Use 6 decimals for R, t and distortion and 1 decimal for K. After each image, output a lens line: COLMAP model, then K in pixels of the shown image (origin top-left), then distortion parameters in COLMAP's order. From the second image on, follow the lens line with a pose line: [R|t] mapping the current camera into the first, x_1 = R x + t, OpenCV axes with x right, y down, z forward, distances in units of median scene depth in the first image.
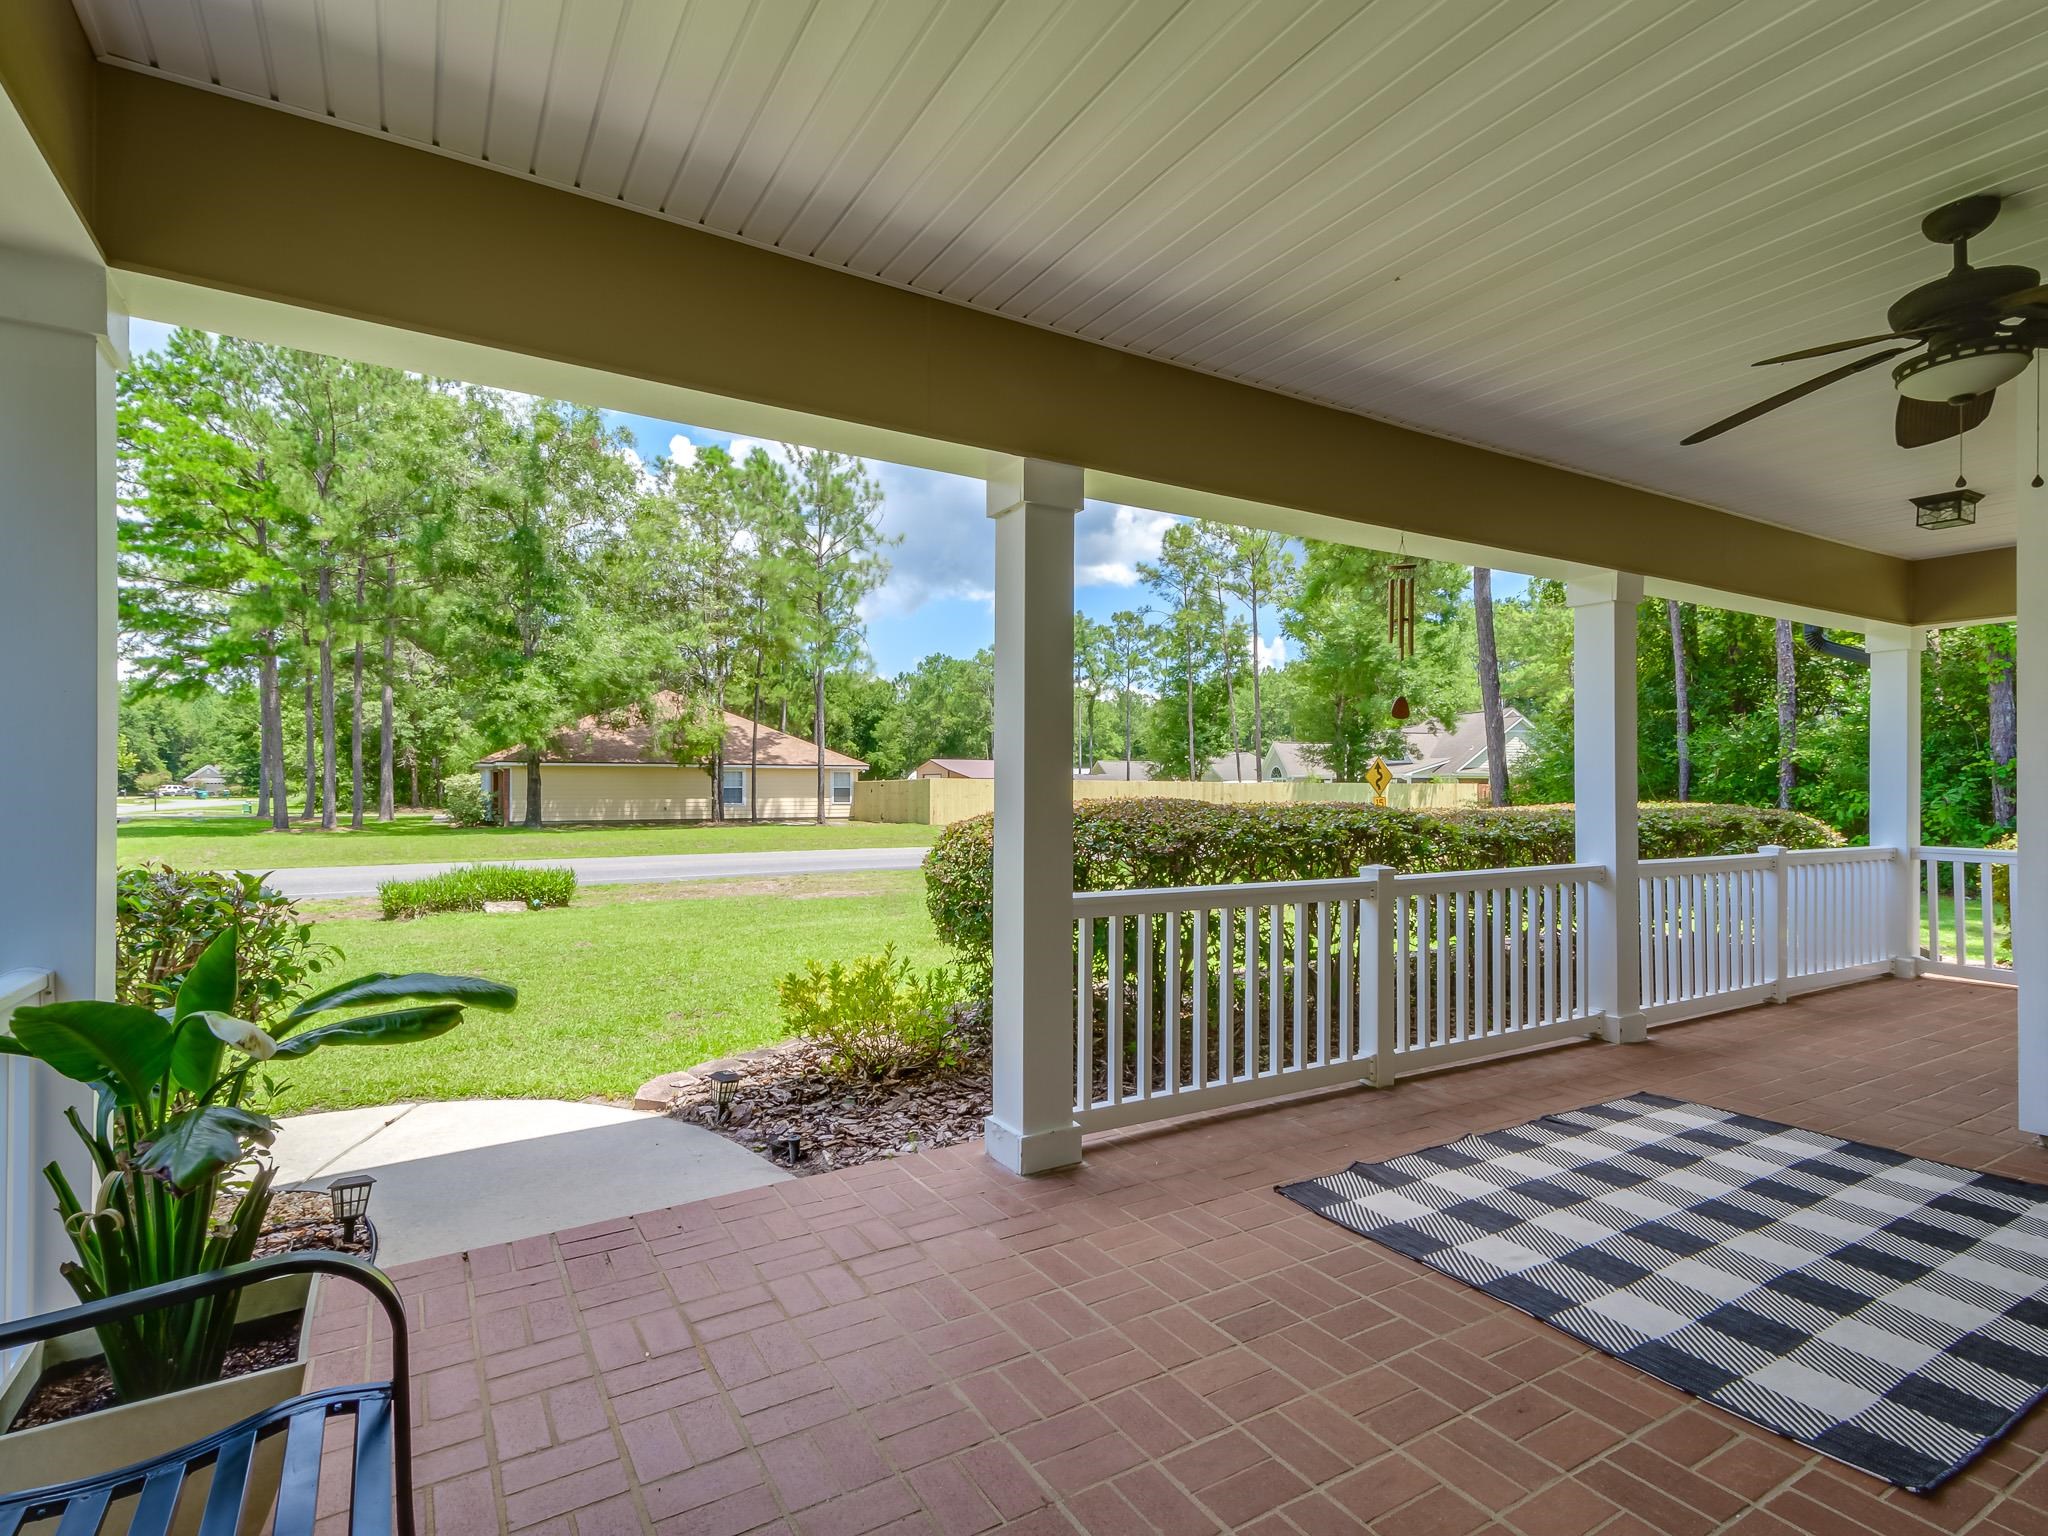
lens RADIAL K [[992.8, 0, 1023.0], [0, 992.8, 771.7], [0, 0, 1]] dist [-0.000439, -0.000358]
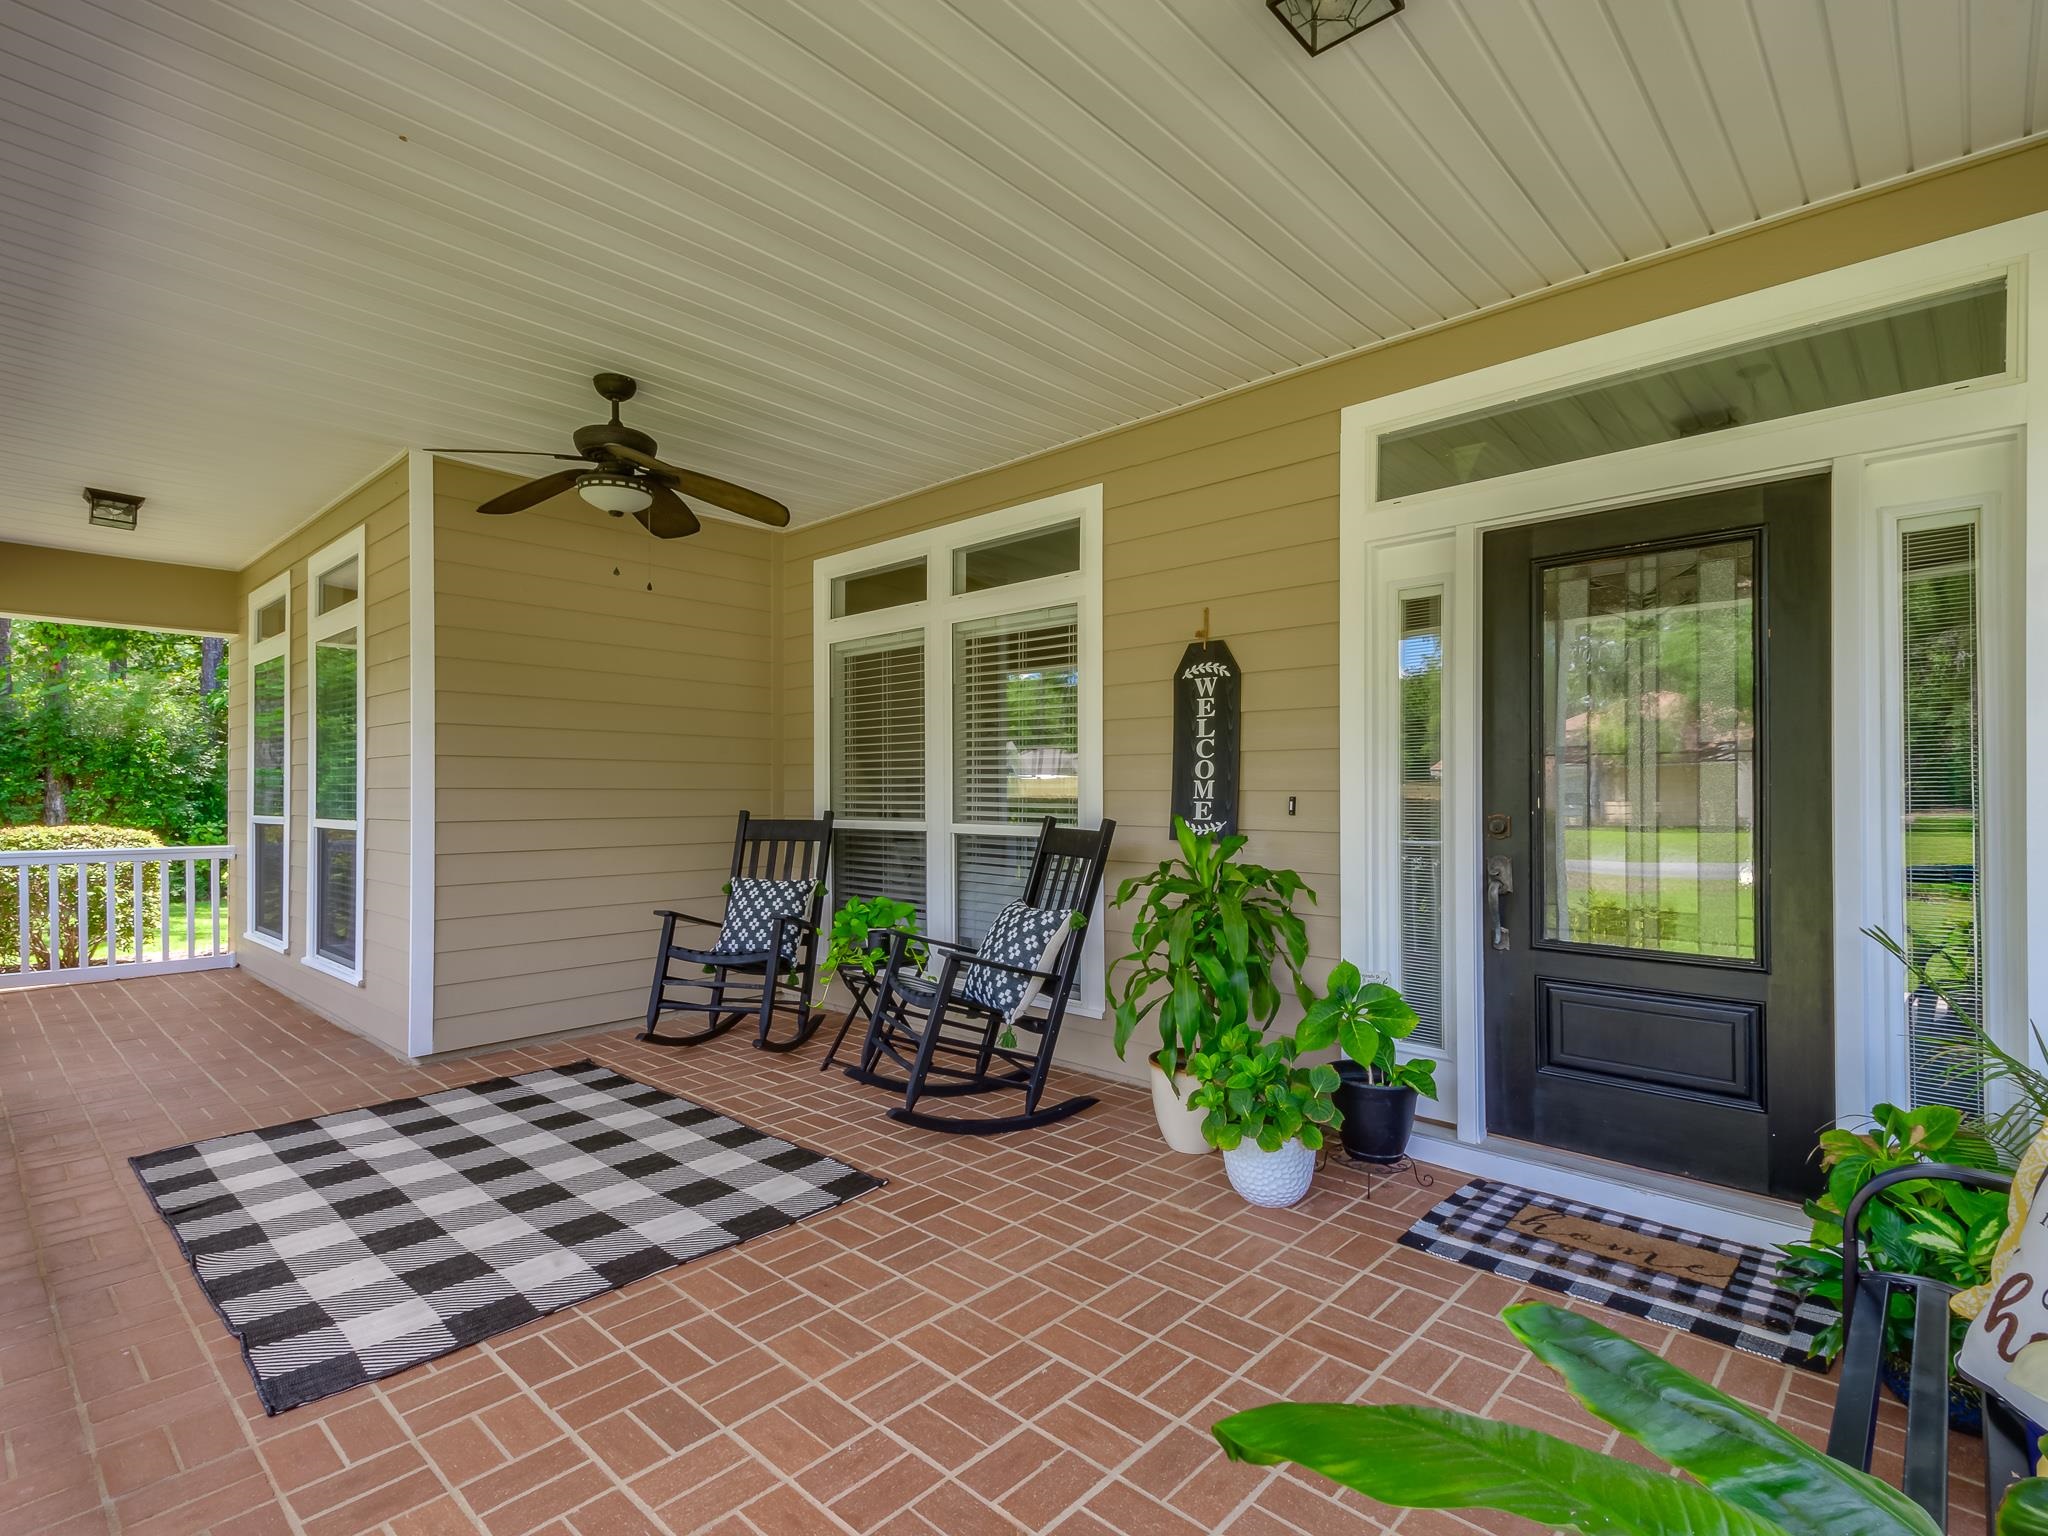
lens RADIAL K [[981.9, 0, 1009.6], [0, 981.9, 778.4], [0, 0, 1]] dist [0.004123, -0.004945]
pose [[-0.263237, 0.009946, 0.964680, -0.504319], [-0.012736, 0.999824, -0.013783, 0.015296], [-0.964647, -0.015914, -0.263064, 0.742896]]
